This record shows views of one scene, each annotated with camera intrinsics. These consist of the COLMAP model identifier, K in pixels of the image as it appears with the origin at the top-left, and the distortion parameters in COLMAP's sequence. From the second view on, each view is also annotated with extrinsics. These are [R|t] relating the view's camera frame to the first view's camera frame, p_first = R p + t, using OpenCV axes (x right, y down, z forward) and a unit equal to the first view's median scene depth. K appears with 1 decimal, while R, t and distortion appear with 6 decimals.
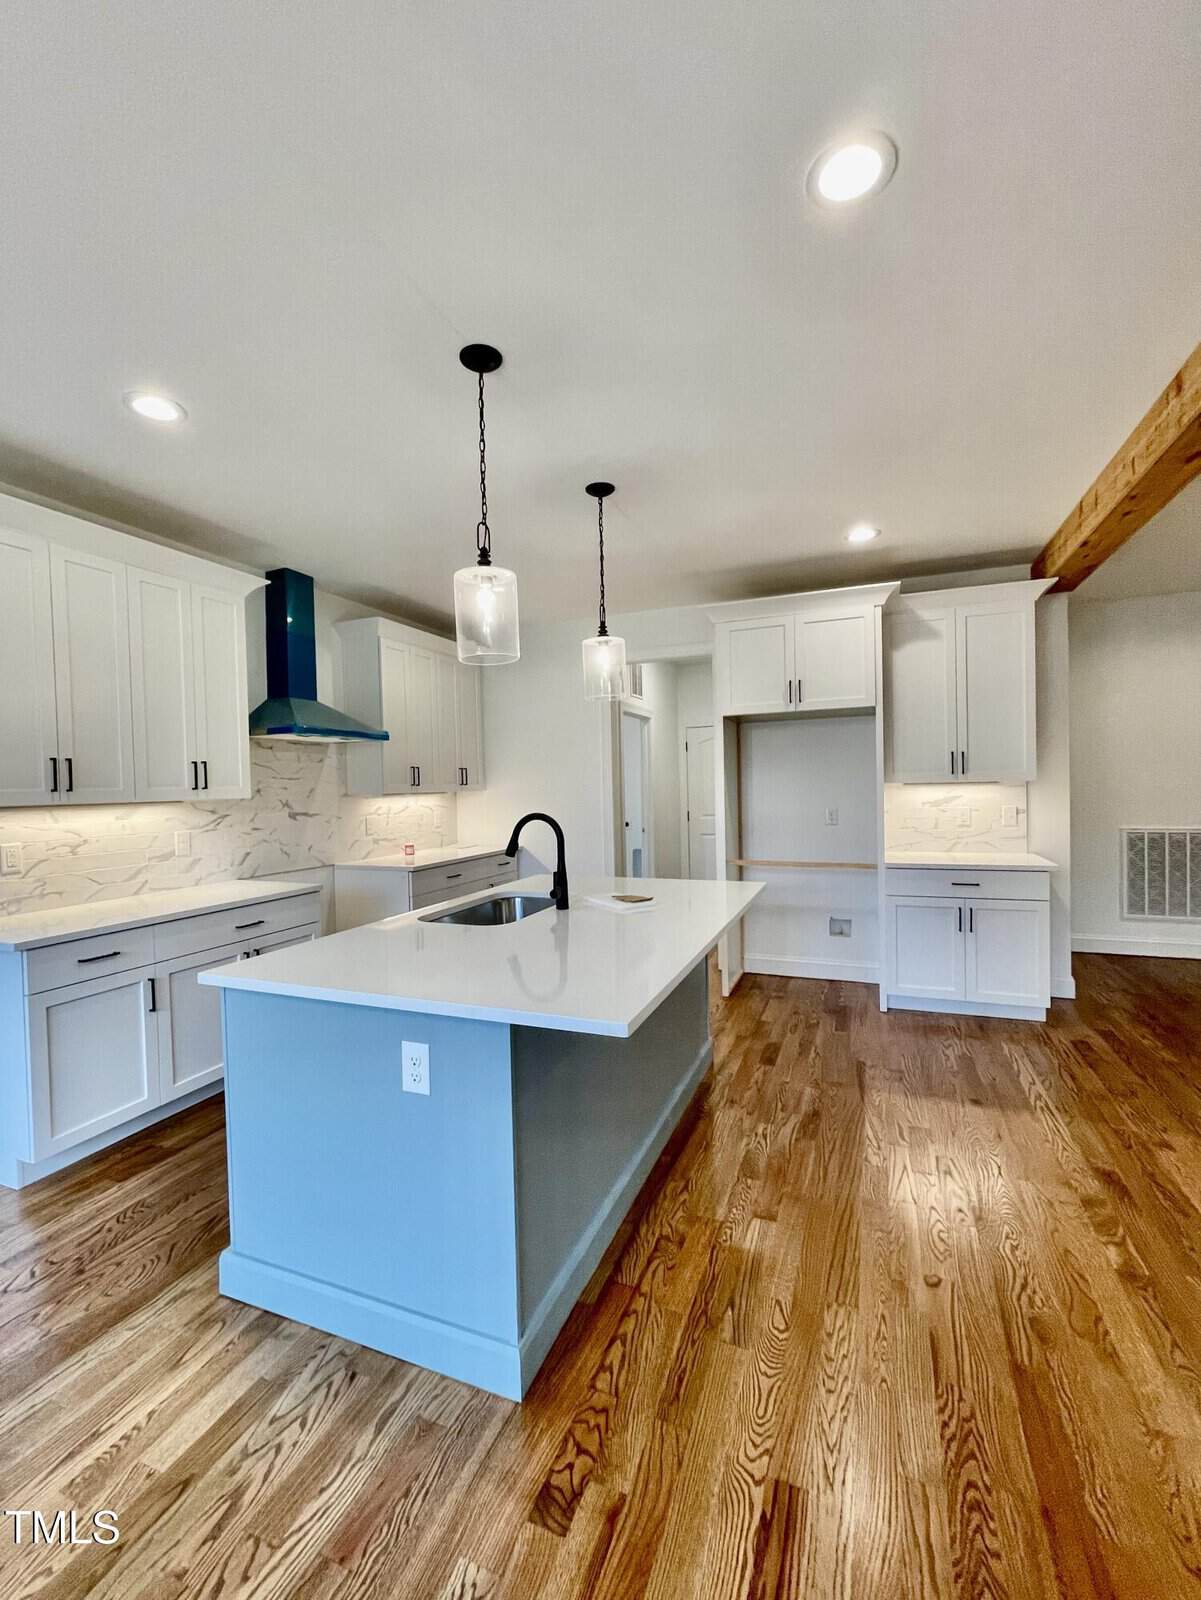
lens RADIAL K [[673.2, 0, 600.5], [0, 673.2, 800.0], [0, 0, 1]] dist [0.000969, 0.000114]
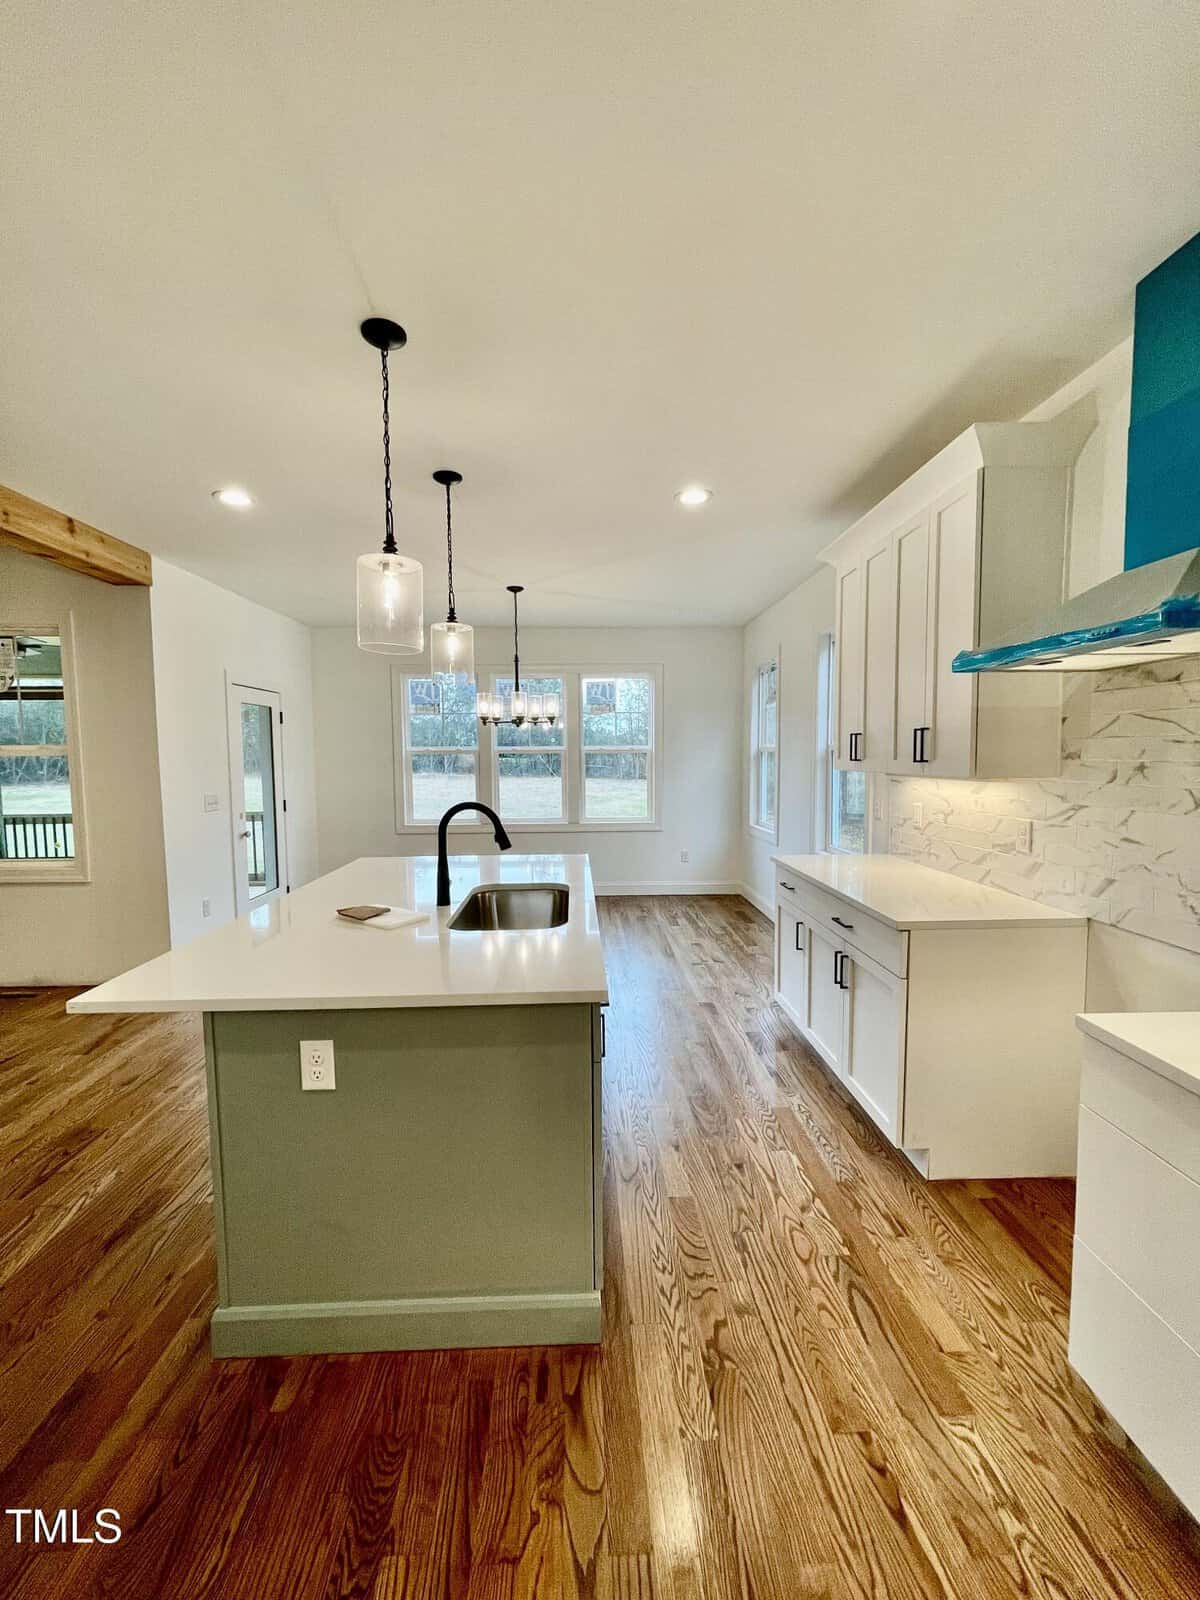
lens RADIAL K [[640.5, 0, 600.0], [0, 640.5, 800.0], [0, 0, 1]] dist [-0.000061, 0.000164]
pose [[-0.911359, 0.059922, -0.407227, 0.083713], [0.020689, 0.994765, 0.100075, -0.059052], [0.411091, 0.082779, -0.907828, 1.610488]]
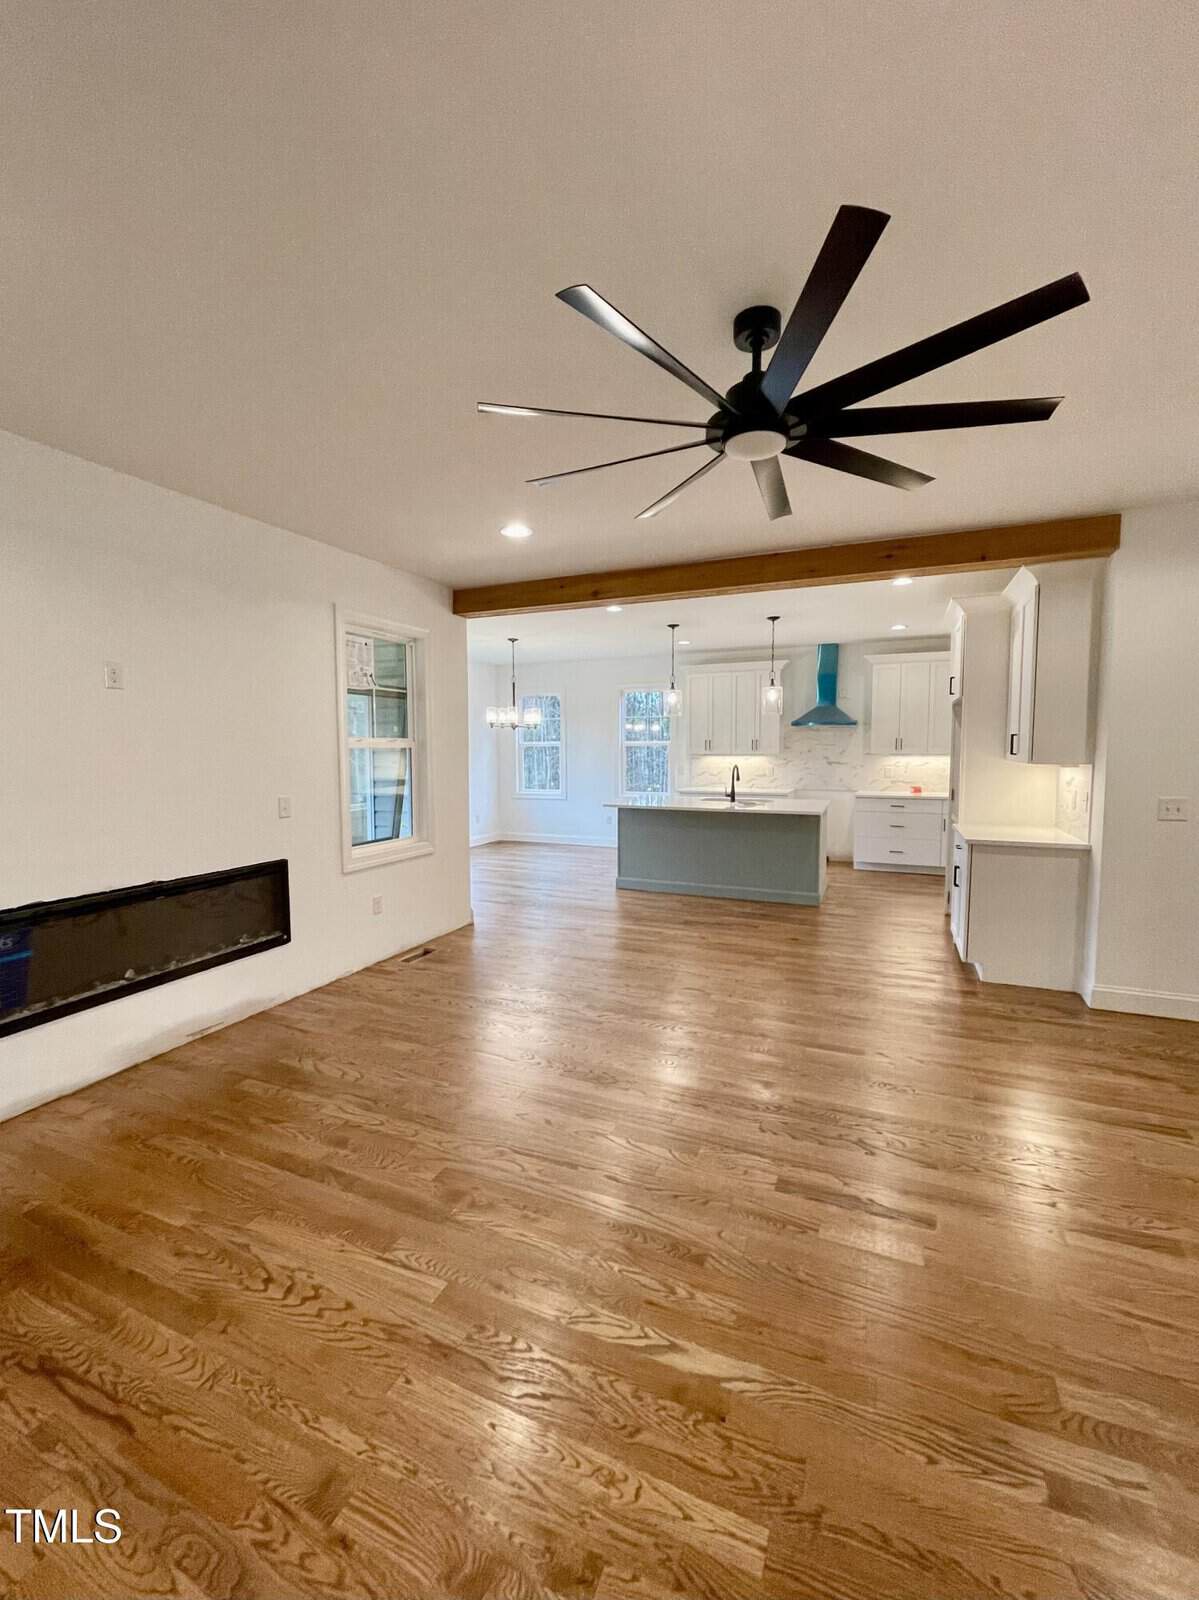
lens RADIAL K [[661.6, 0, 599.5], [0, 661.6, 800.0], [0, 0, 1]] dist [-0.003285, 0.000018]
pose [[-0.018199, 0.105206, -0.994284, 2.080656], [-0.014729, 0.994313, 0.105478, -0.088930], [0.999726, 0.016565, -0.016546, 0.461027]]
